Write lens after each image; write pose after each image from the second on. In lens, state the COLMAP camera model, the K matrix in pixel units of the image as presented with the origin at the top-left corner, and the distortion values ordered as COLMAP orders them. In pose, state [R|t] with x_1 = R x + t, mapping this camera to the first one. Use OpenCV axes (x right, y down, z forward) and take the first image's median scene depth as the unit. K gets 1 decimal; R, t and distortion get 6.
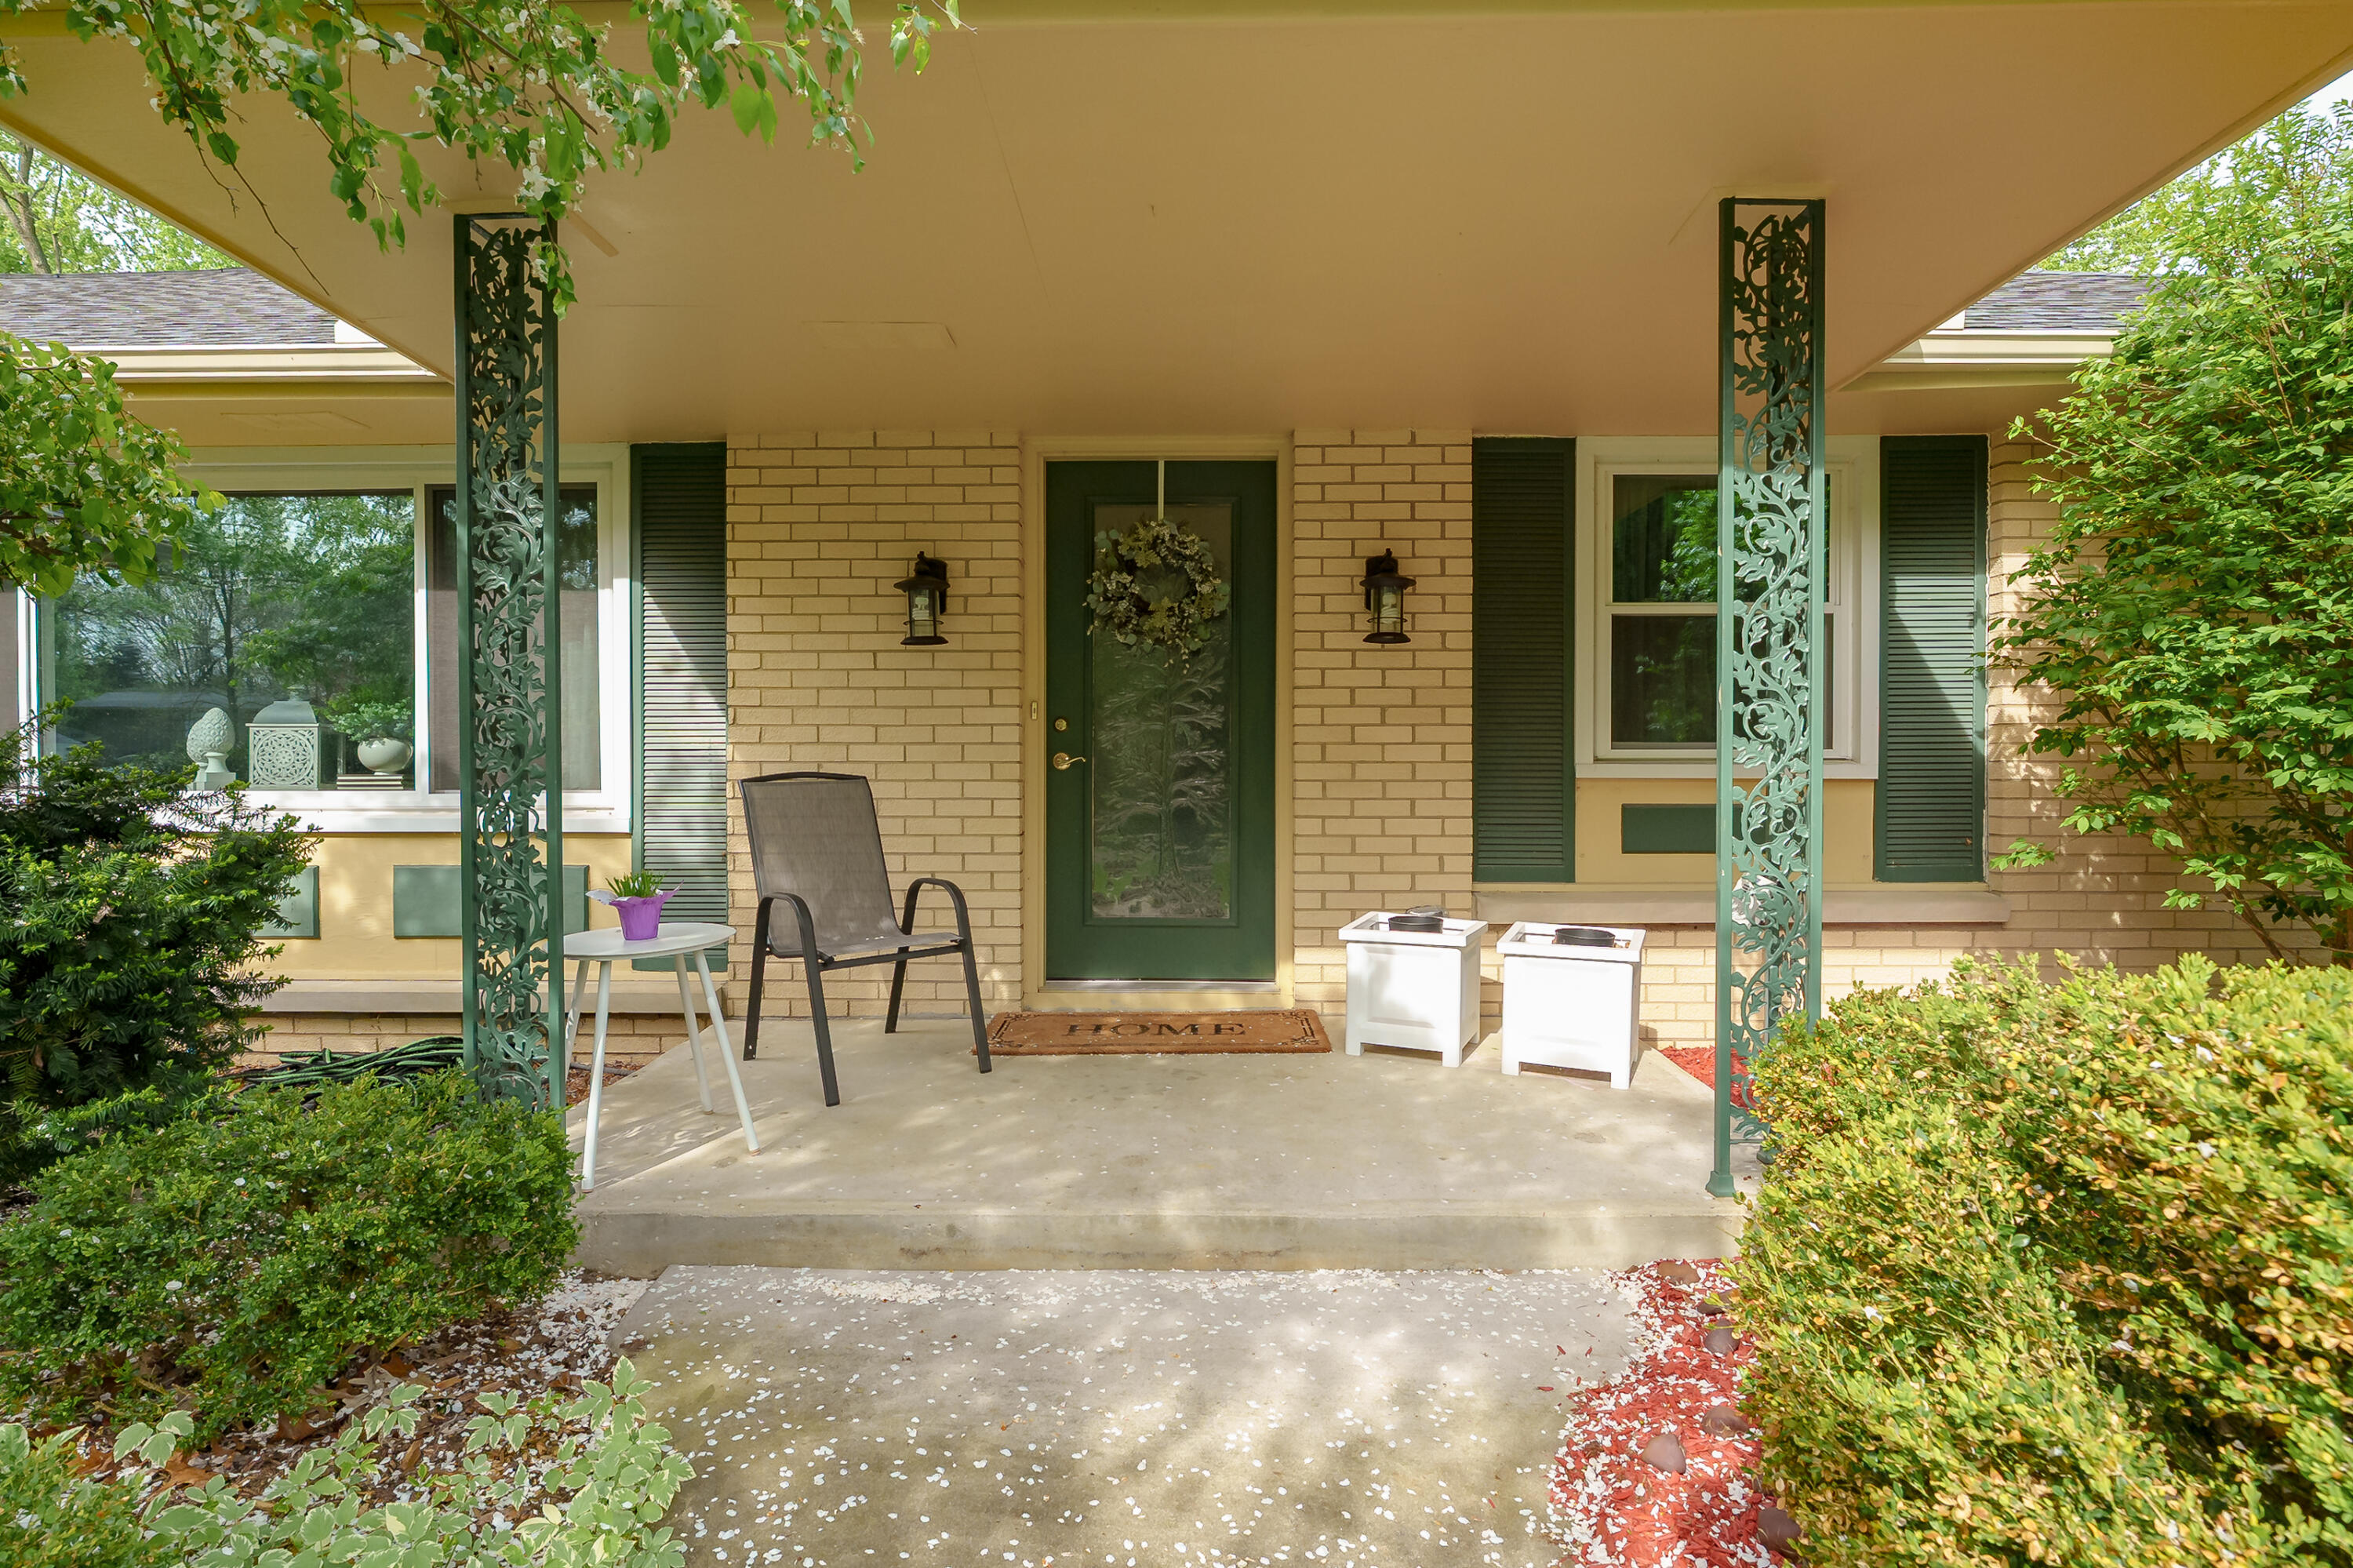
lens RADIAL K [[1082.8, 0, 1169.4], [0, 1082.8, 734.5], [0, 0, 1]] dist [-0.000581, -0.000092]
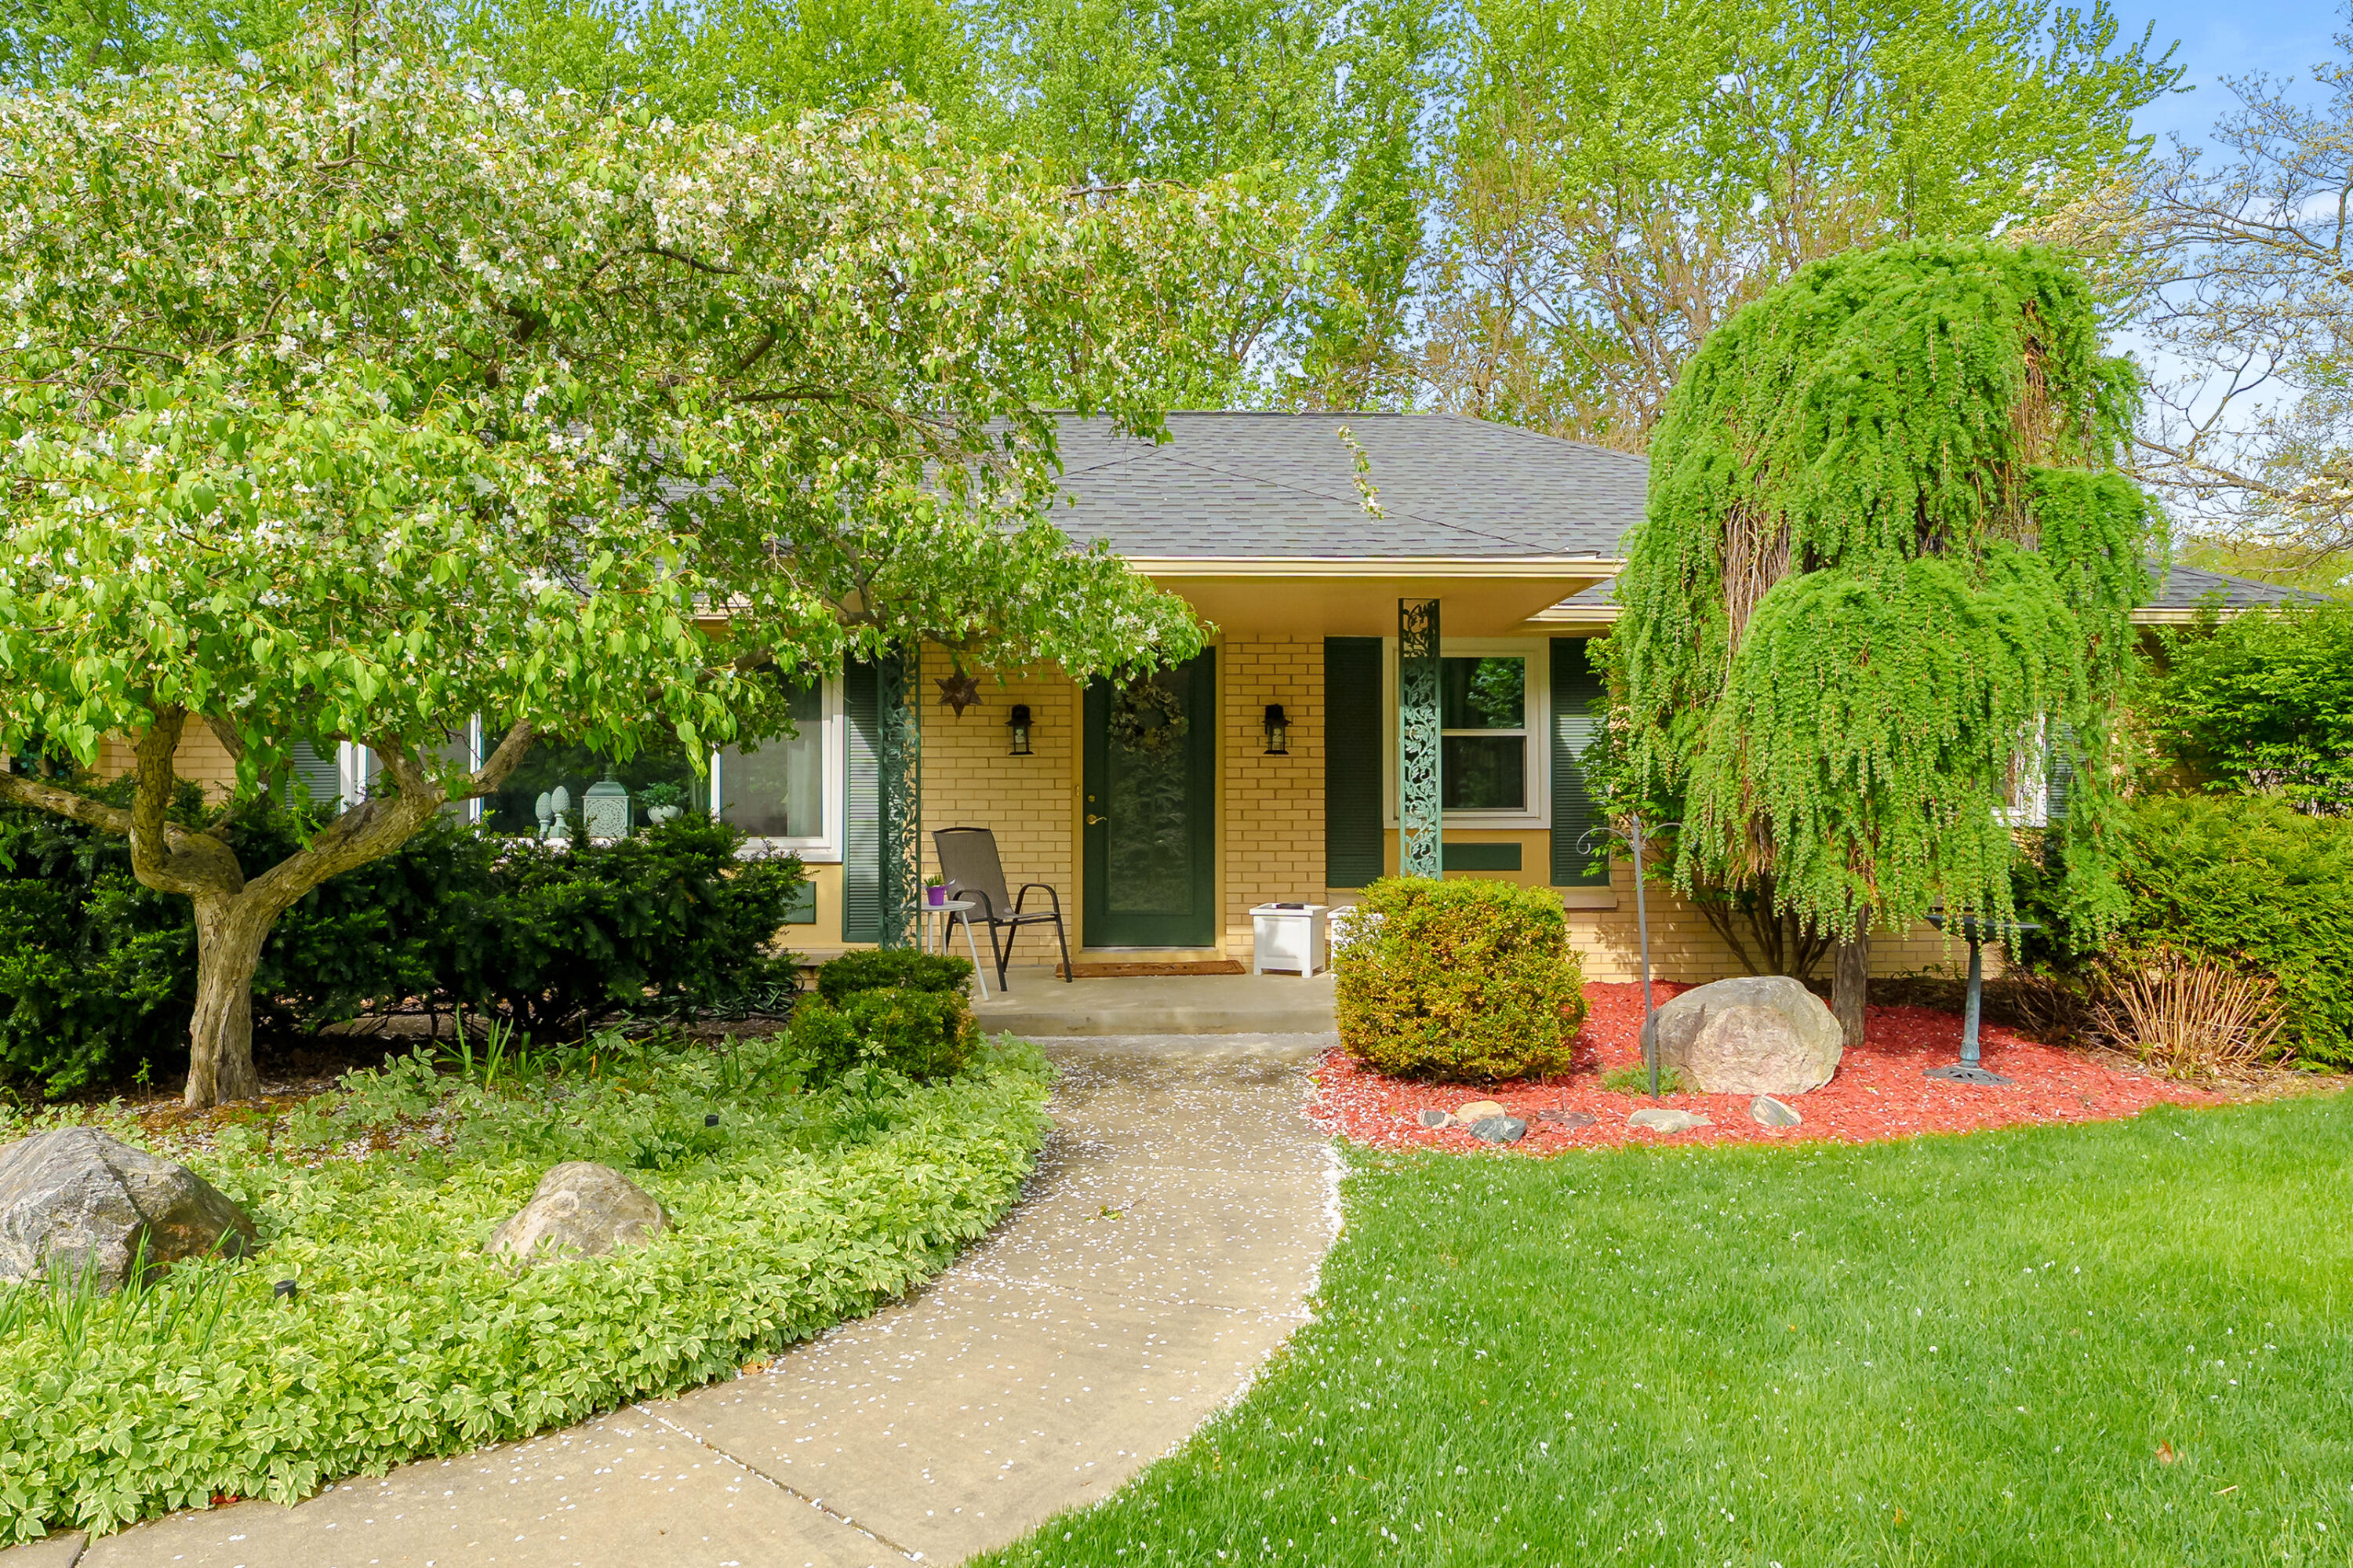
lens RADIAL K [[1455.6, 0, 1143.2], [0, 1455.6, 688.0], [0, 0, 1]] dist [-0.000903, 0.000788]
pose [[0.998192, 0.002106, 0.060066, -0.165041], [0.000374, 0.999149, -0.041243, -0.093229], [-0.060102, 0.041191, 0.997342, -1.387708]]
